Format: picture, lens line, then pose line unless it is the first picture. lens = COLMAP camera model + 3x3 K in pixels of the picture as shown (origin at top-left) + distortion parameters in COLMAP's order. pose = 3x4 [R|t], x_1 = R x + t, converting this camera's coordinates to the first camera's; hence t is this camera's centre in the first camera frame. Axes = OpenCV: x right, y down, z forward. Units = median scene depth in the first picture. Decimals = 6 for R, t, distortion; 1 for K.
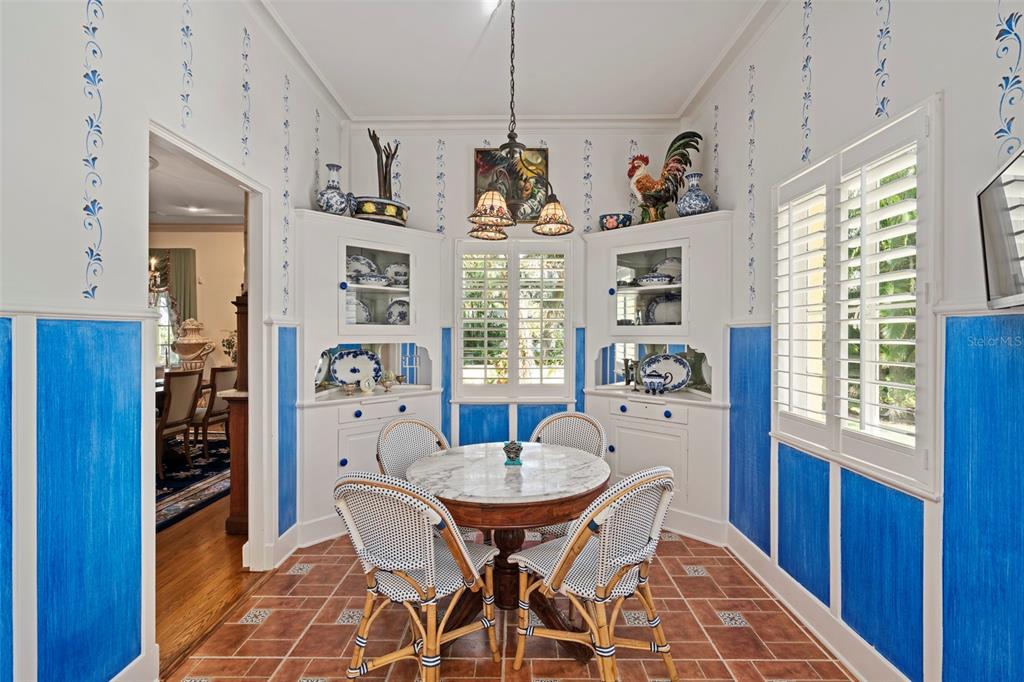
lens RADIAL K [[471.4, 0, 528.3], [0, 471.4, 334.5], [0, 0, 1]] dist [0.011018, 0.002648]
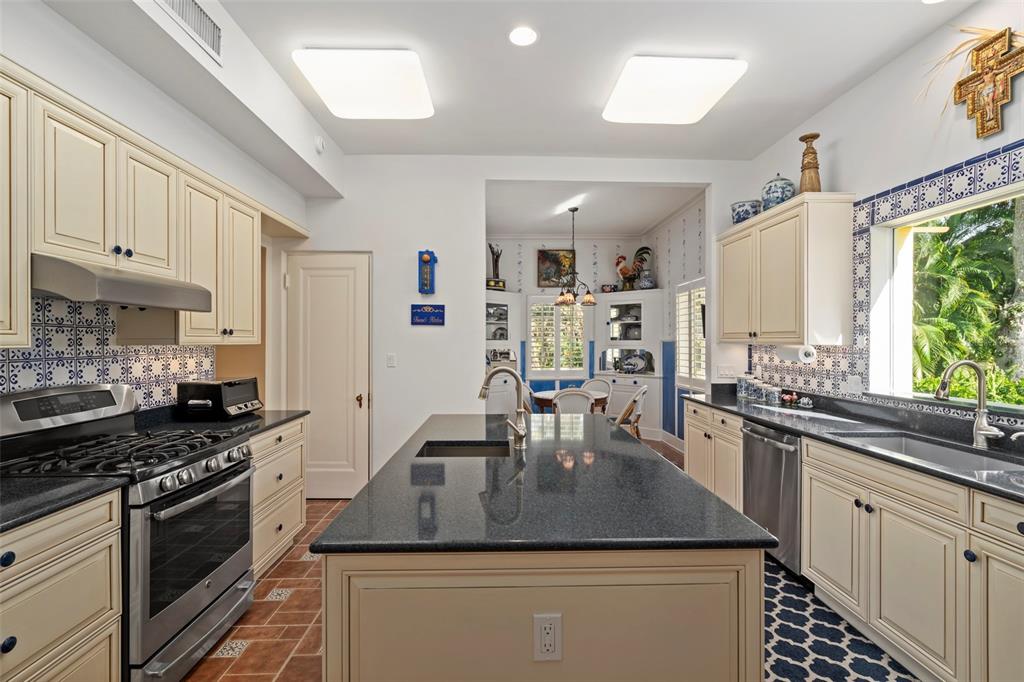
lens RADIAL K [[471.4, 0, 520.4], [0, 471.4, 340.4], [0, 0, 1]] dist [0.011018, 0.002648]
pose [[0.999589, -0.001772, 0.028596, -0.258142], [0.001856, 0.999994, -0.002920, -0.012483], [-0.028591, 0.002972, 0.999587, -1.017196]]
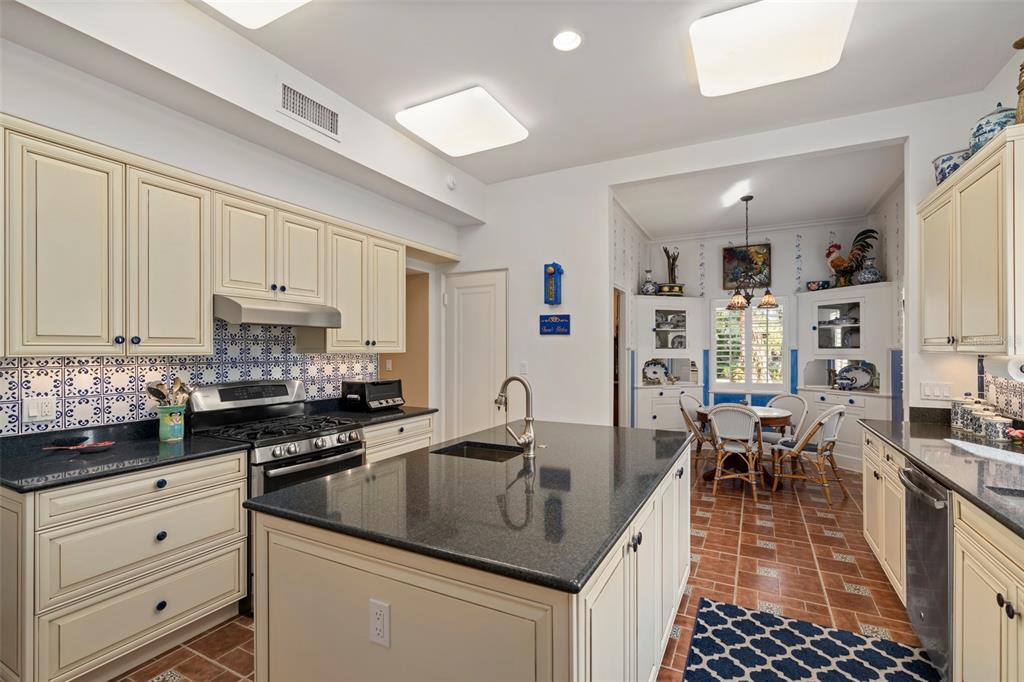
lens RADIAL K [[471.4, 0, 519.3], [0, 471.4, 346.4], [0, 0, 1]] dist [0.011018, 0.002648]
pose [[0.886069, -0.006782, -0.463504, 0.028999], [0.002189, 0.999943, -0.010447, -0.011297], [0.463549, 0.008242, 0.886033, -0.961008]]
